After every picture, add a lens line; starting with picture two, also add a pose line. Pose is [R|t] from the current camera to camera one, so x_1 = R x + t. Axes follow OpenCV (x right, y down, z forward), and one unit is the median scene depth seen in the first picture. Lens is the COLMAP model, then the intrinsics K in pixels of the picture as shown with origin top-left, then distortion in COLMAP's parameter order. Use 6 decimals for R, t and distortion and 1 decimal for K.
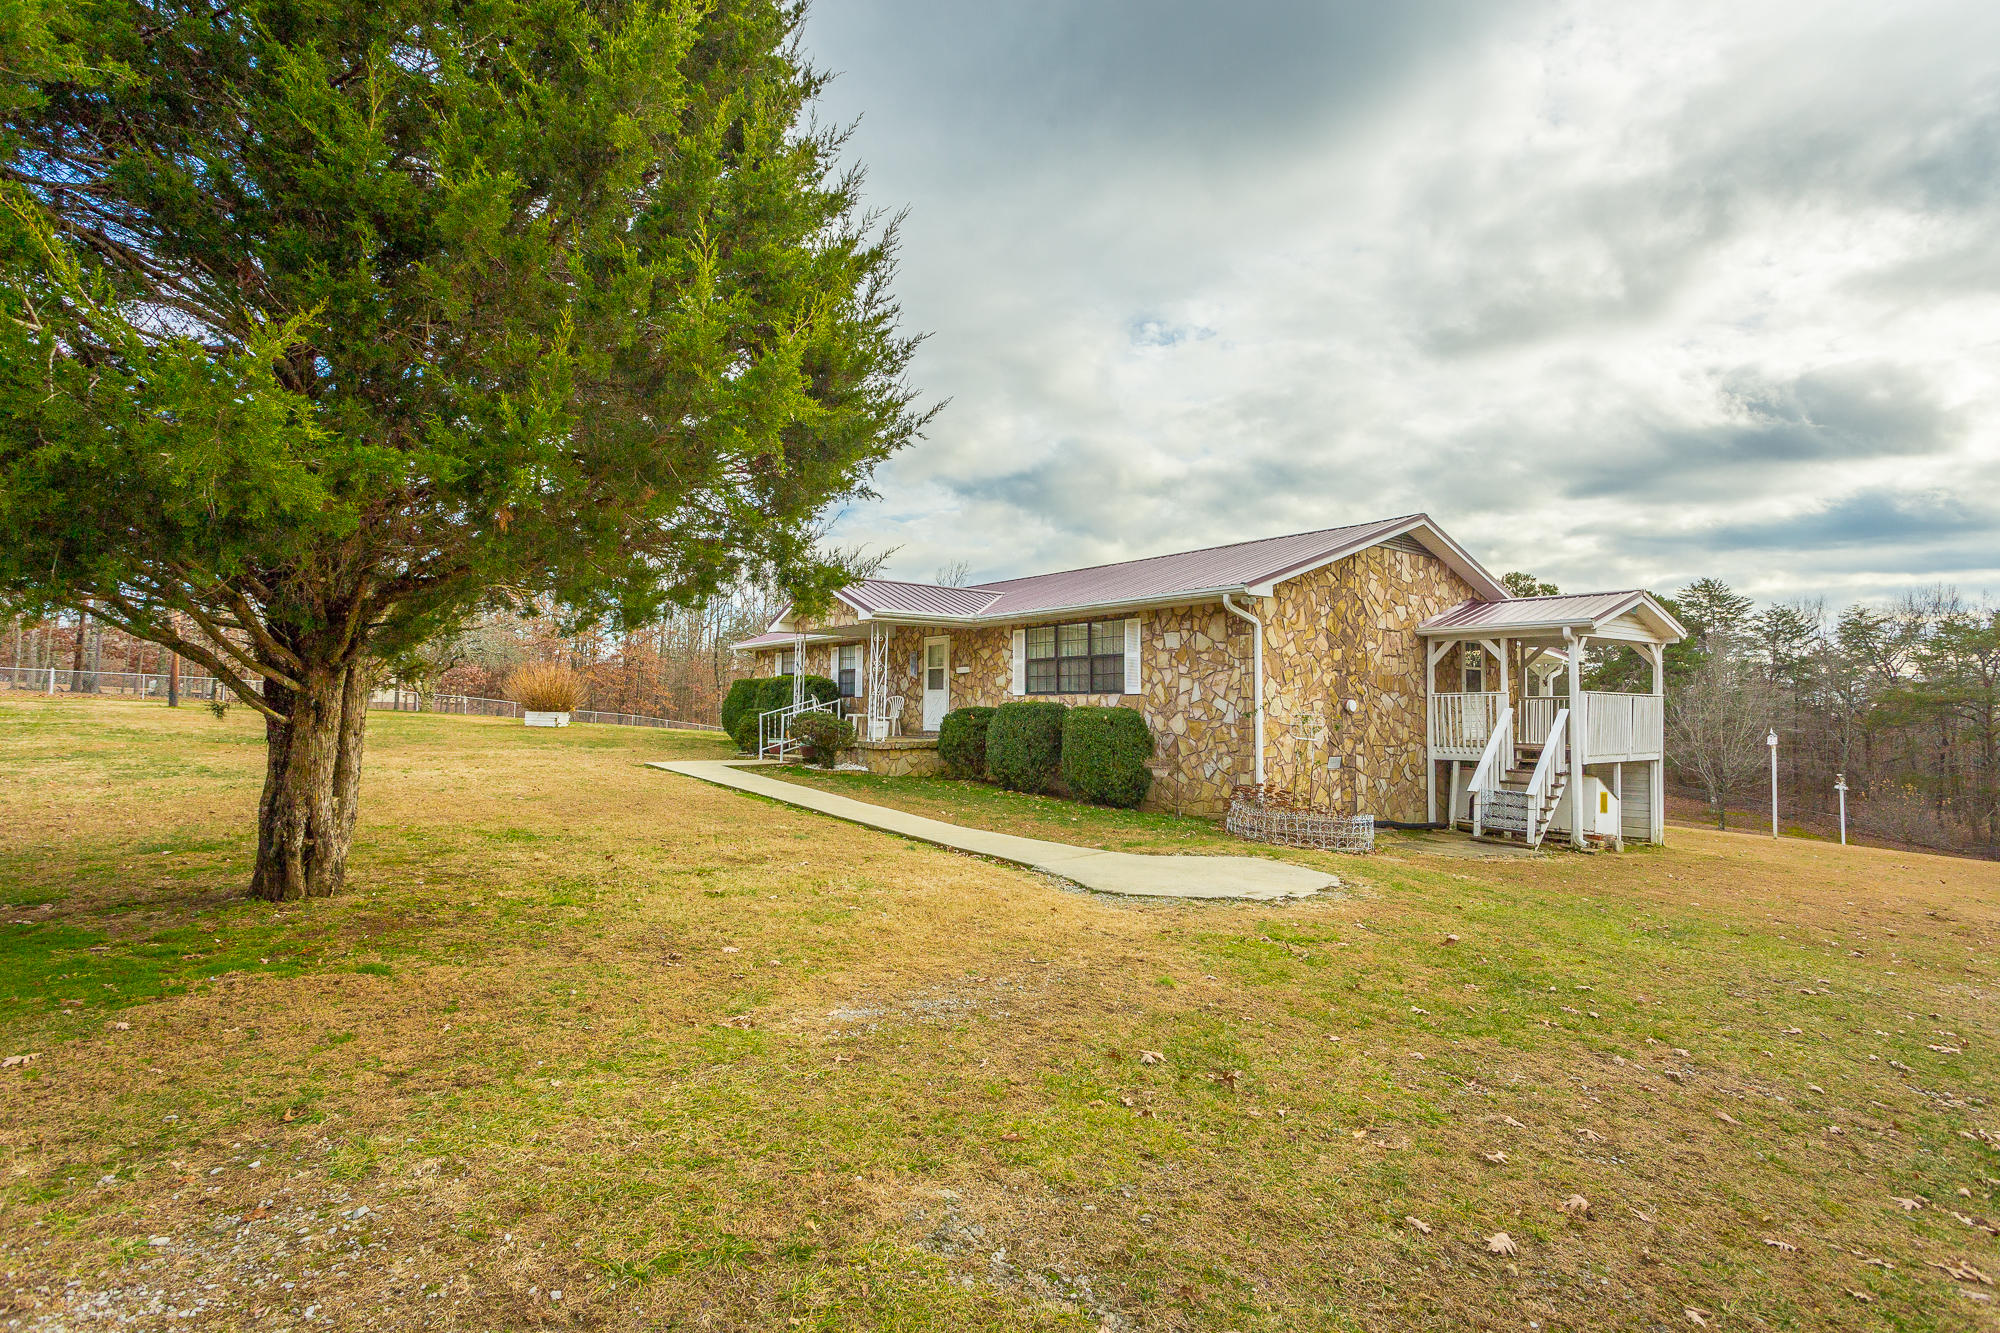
lens RADIAL K [[970.9, 0, 987.9], [0, 970.9, 677.4], [0, 0, 1]] dist [0.000029, 0.000477]
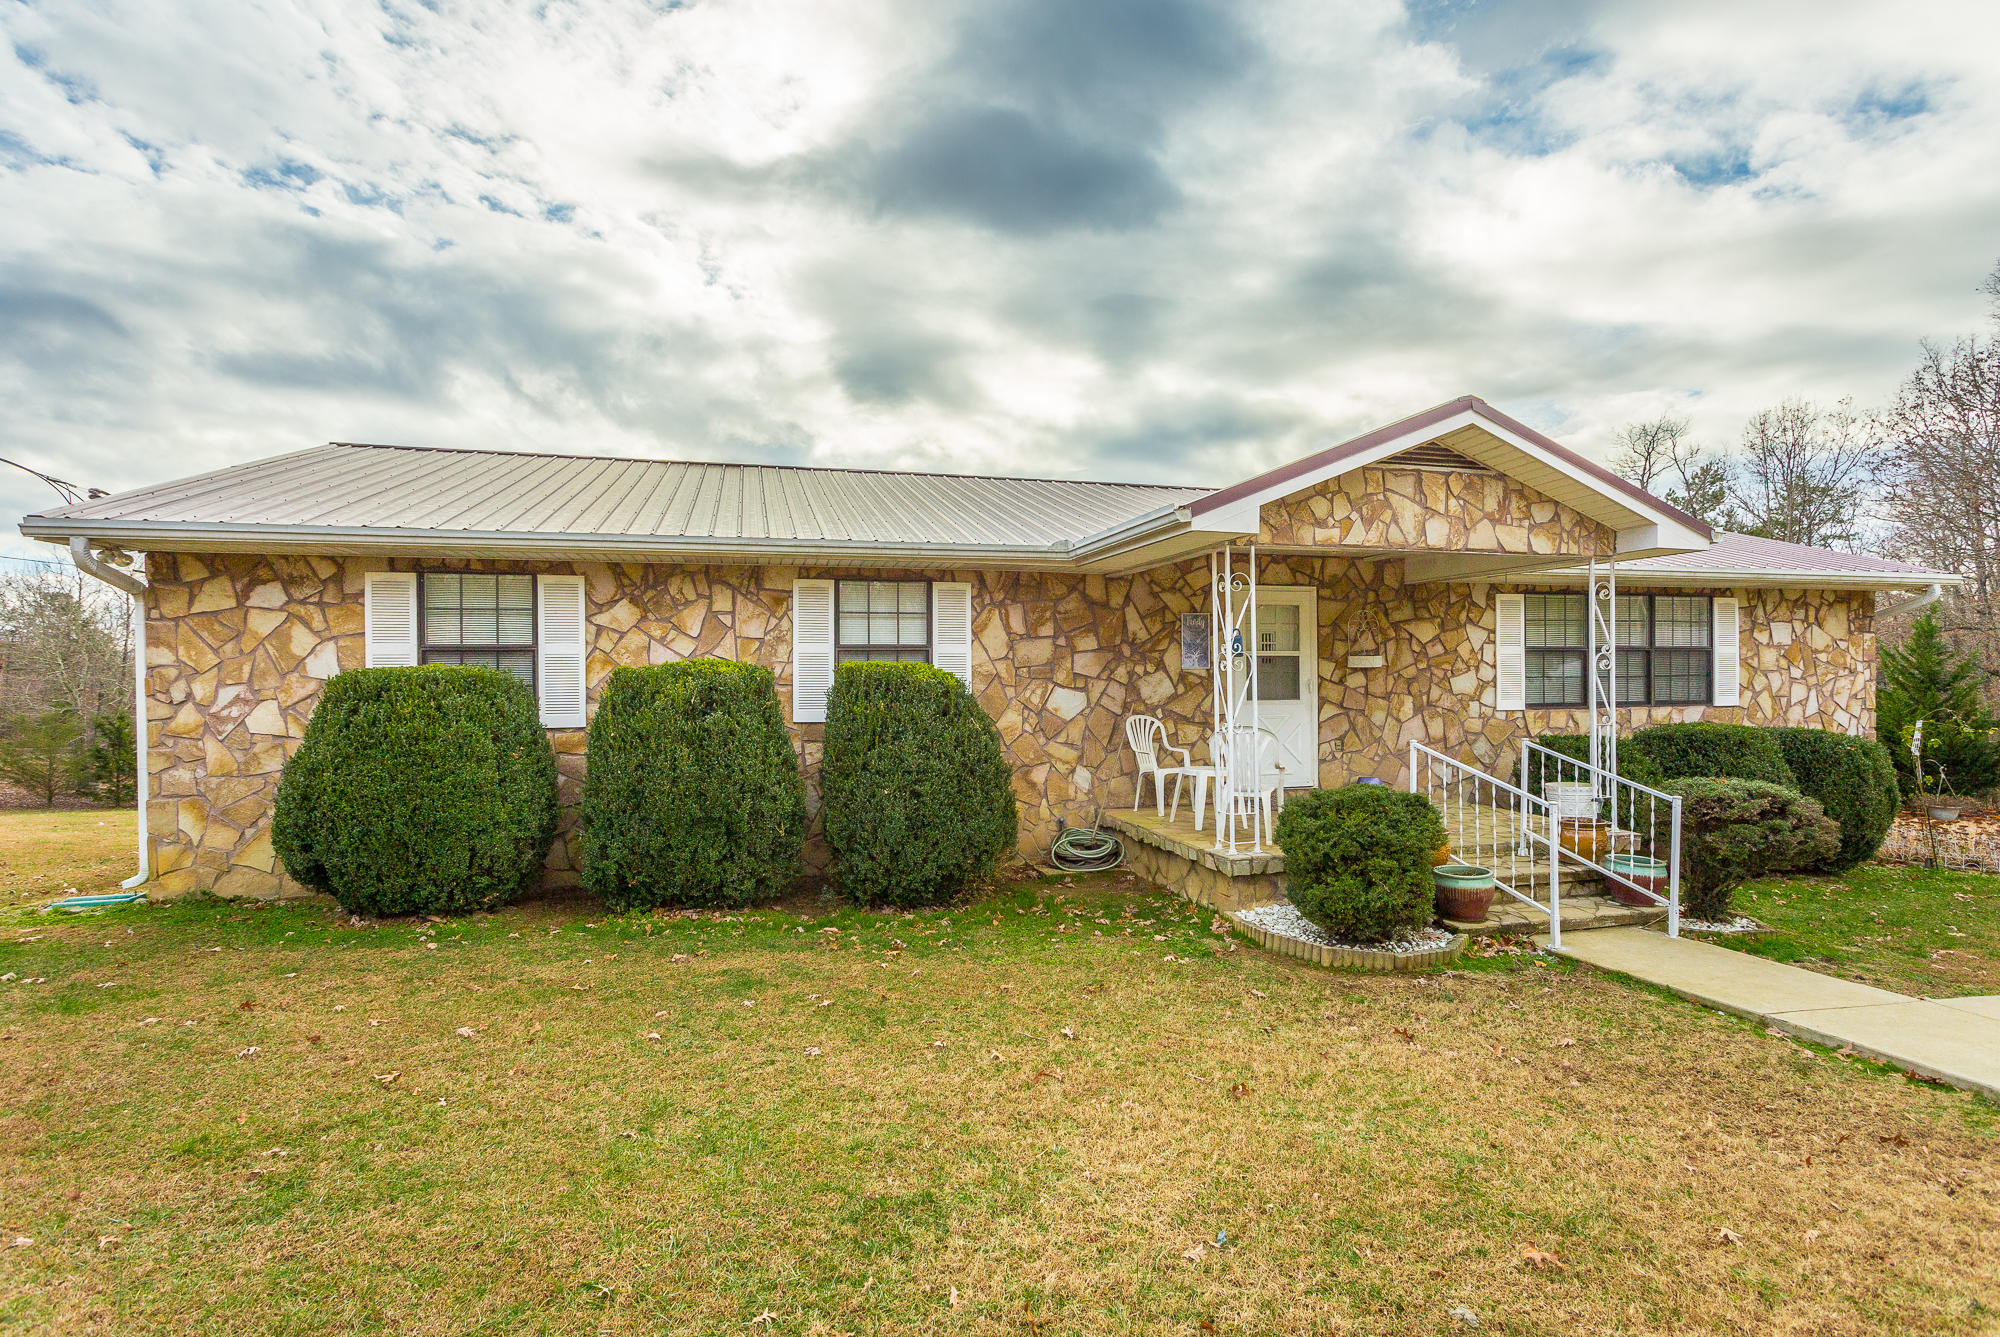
lens RADIAL K [[941.2, 0, 1005.2], [0, 941.2, 679.7], [0, 0, 1]] dist [0.000584, 0.001363]
pose [[0.380392, -0.009171, 0.924780, -0.633657], [-0.019605, 0.999646, 0.017978, -0.003541], [-0.924618, -0.024969, 0.380077, 1.147836]]
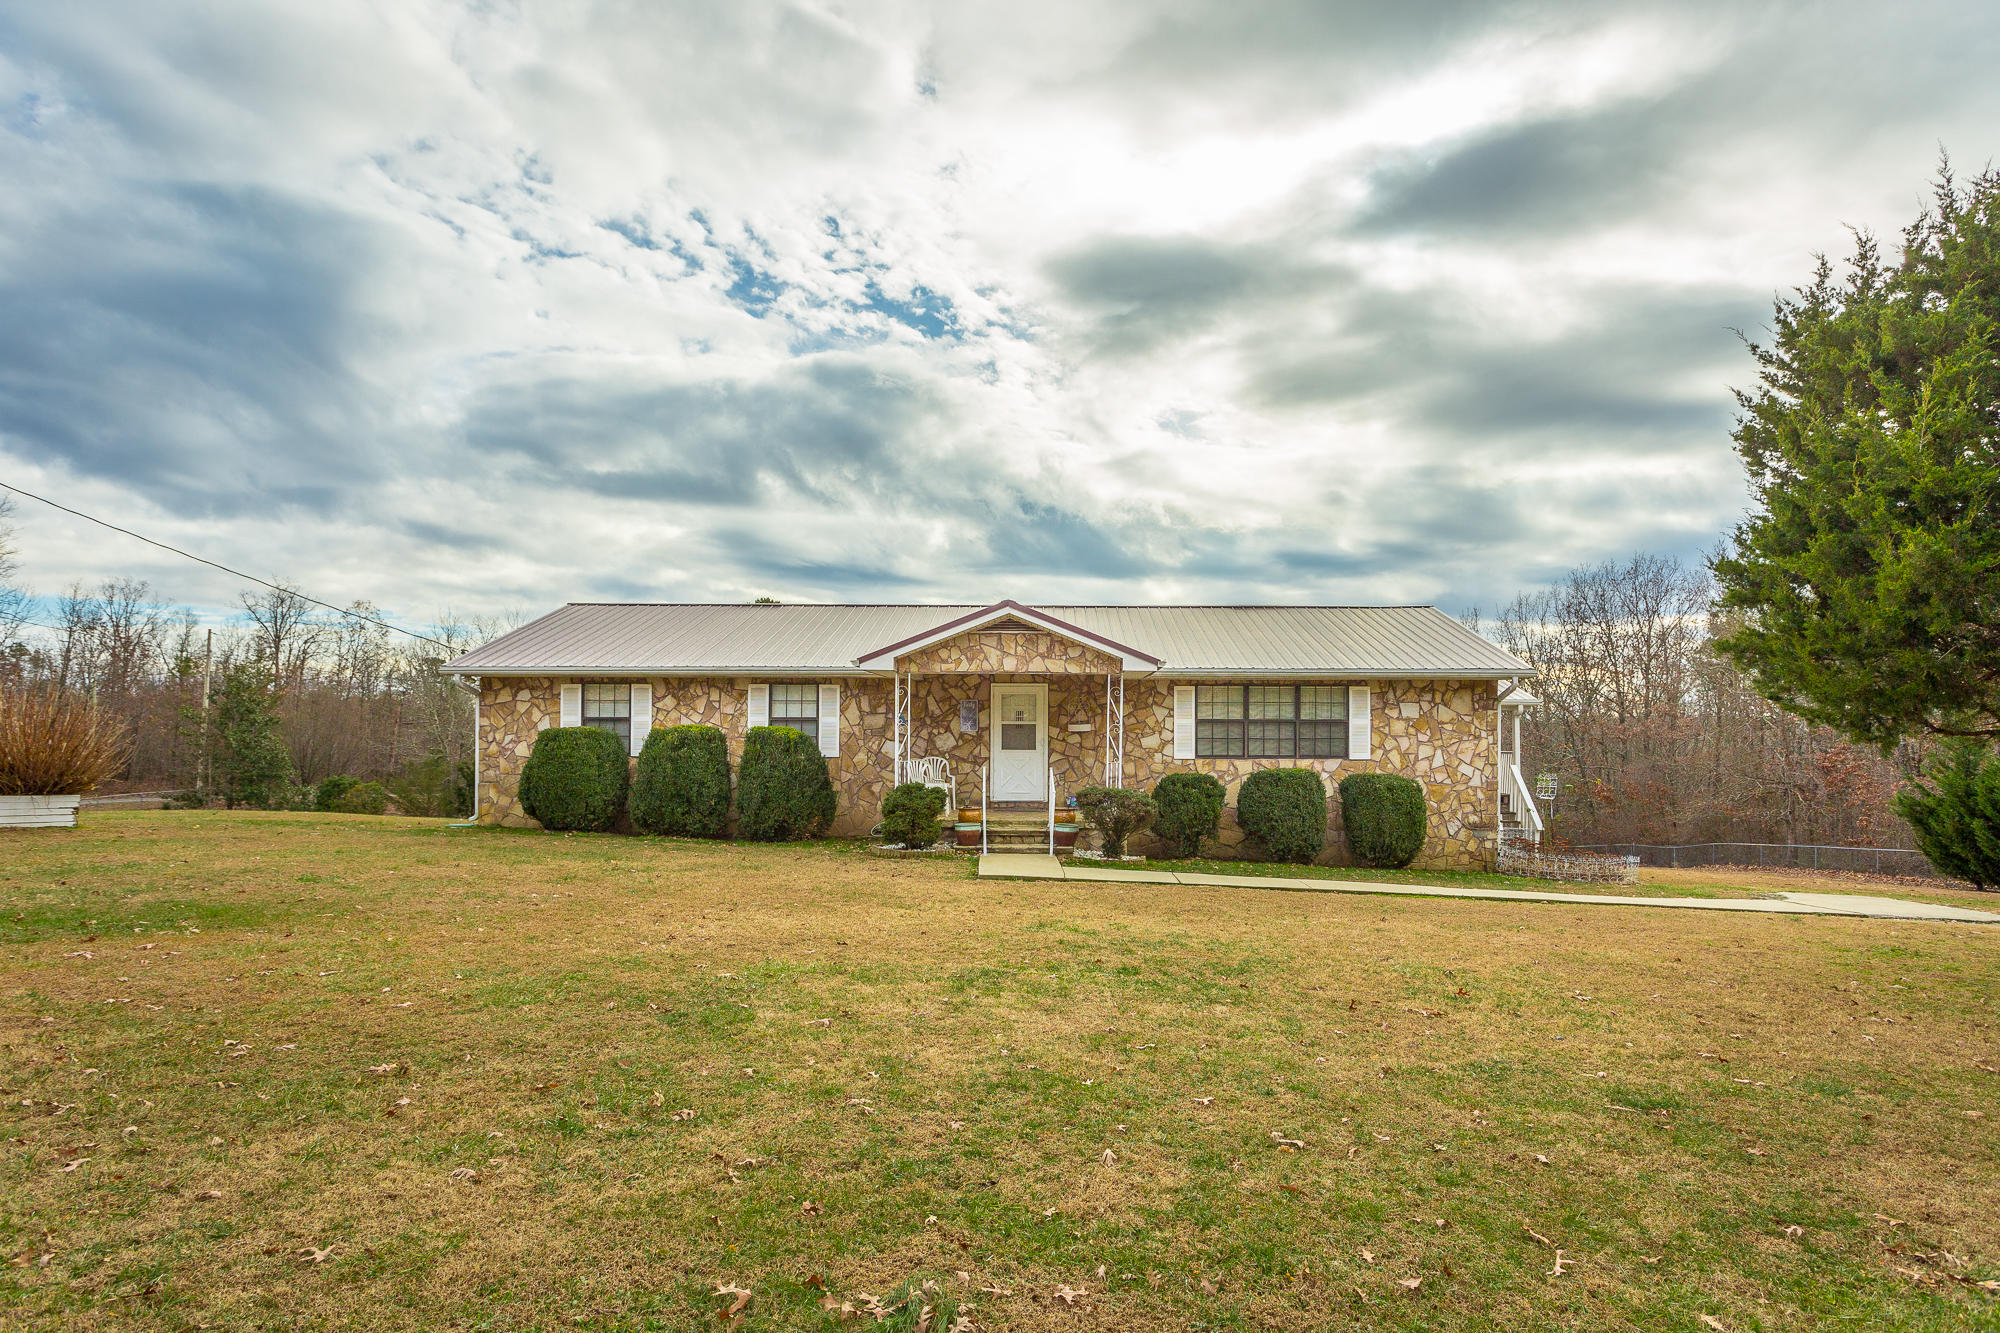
lens RADIAL K [[1055.2, 0, 1028.0], [0, 1055.2, 722.1], [0, 0, 1]] dist [-0.005430, 0.000565]
pose [[0.616904, 0.010829, 0.786964, -0.895429], [-0.025419, 0.999658, 0.006170, -0.019430], [-0.786628, -0.023810, 0.616968, 0.549793]]
